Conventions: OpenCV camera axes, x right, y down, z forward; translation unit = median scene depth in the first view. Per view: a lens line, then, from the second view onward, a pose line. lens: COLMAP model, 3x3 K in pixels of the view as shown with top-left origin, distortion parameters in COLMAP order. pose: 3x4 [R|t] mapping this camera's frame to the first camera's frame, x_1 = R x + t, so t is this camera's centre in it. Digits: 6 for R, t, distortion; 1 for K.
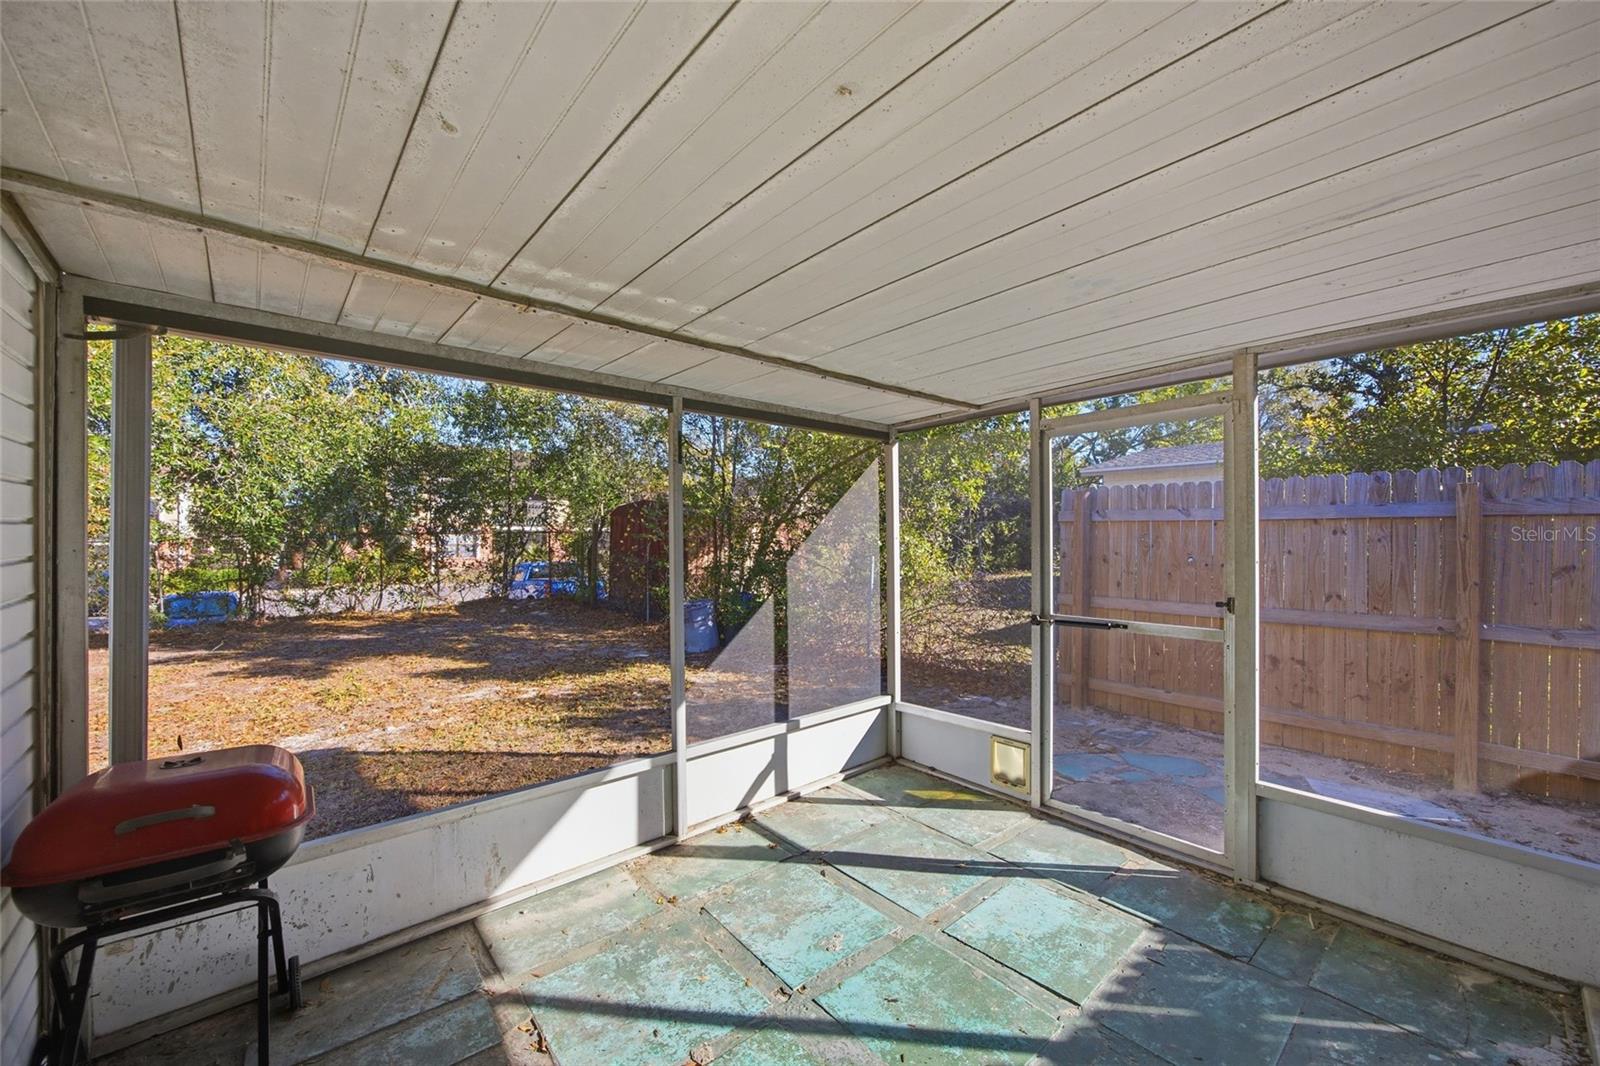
lens RADIAL K [[624.4, 0, 797.6], [0, 624.4, 543.8], [0, 0, 1]] dist [-0.008663, 0.001861]
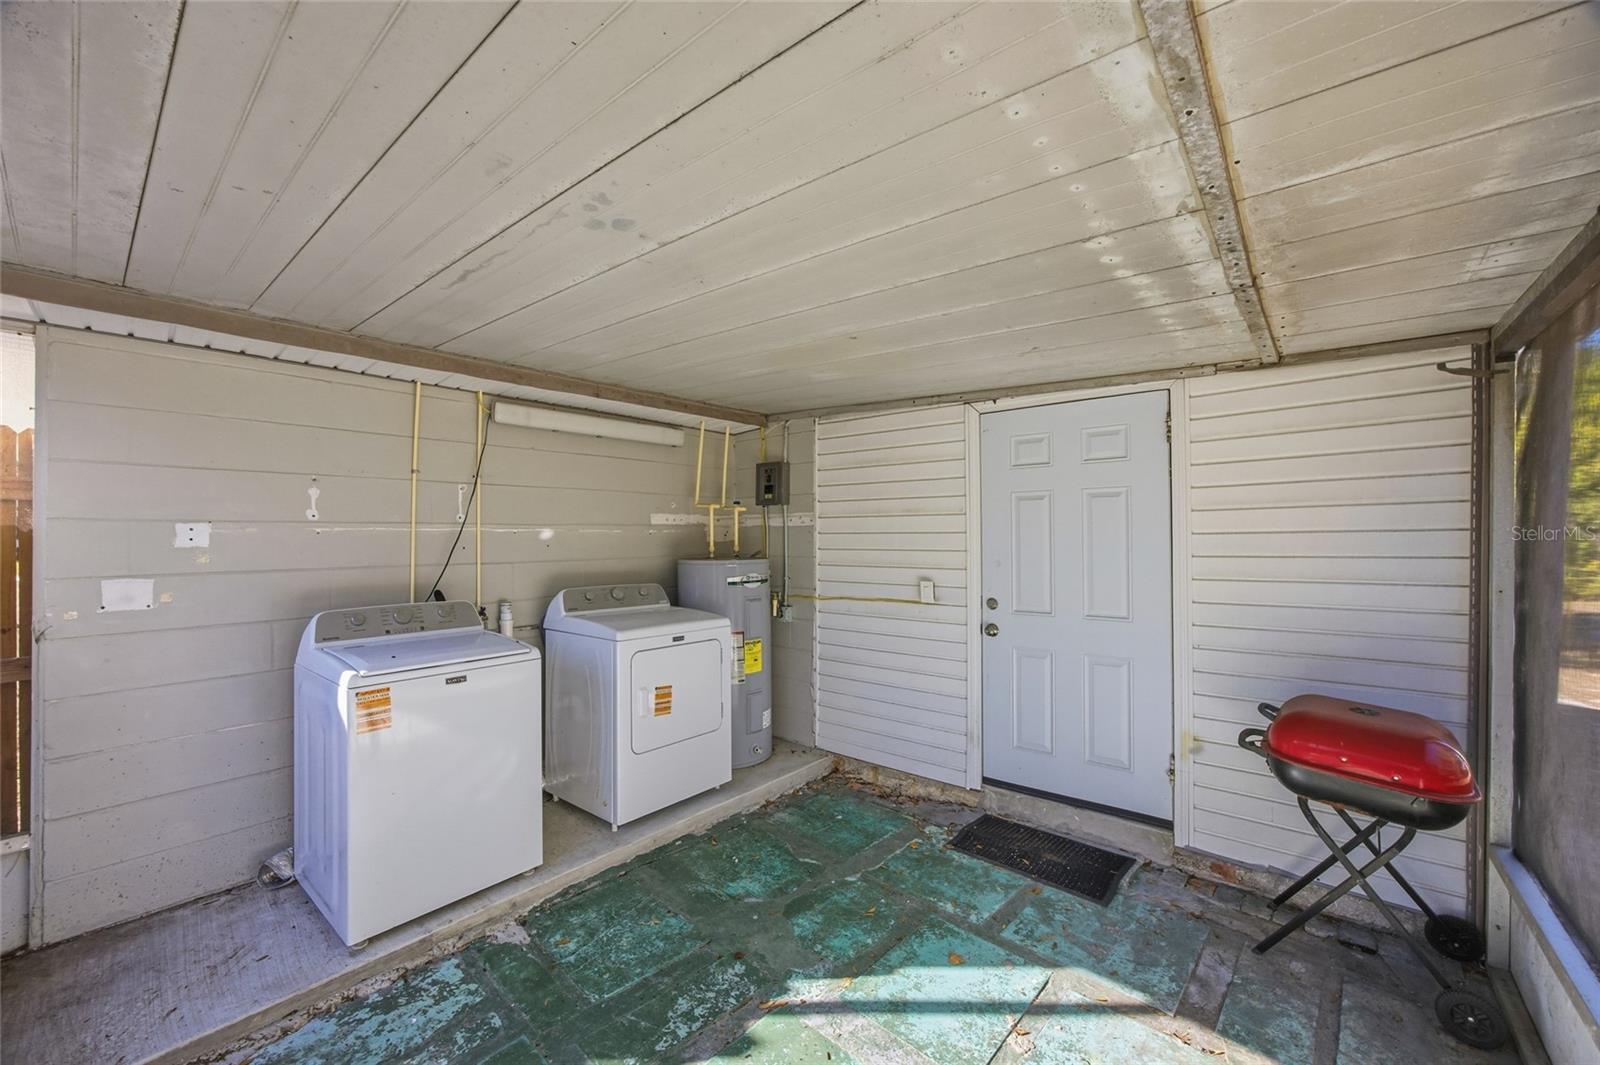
lens RADIAL K [[624.4, 0, 803.3], [0, 624.4, 539.7], [0, 0, 1]] dist [-0.008663, 0.001861]
pose [[-0.986689, -0.005777, -0.162513, 0.335725], [-0.004187, 0.999940, -0.010124, -0.000072], [0.162562, -0.009309, -0.986654, 1.772861]]
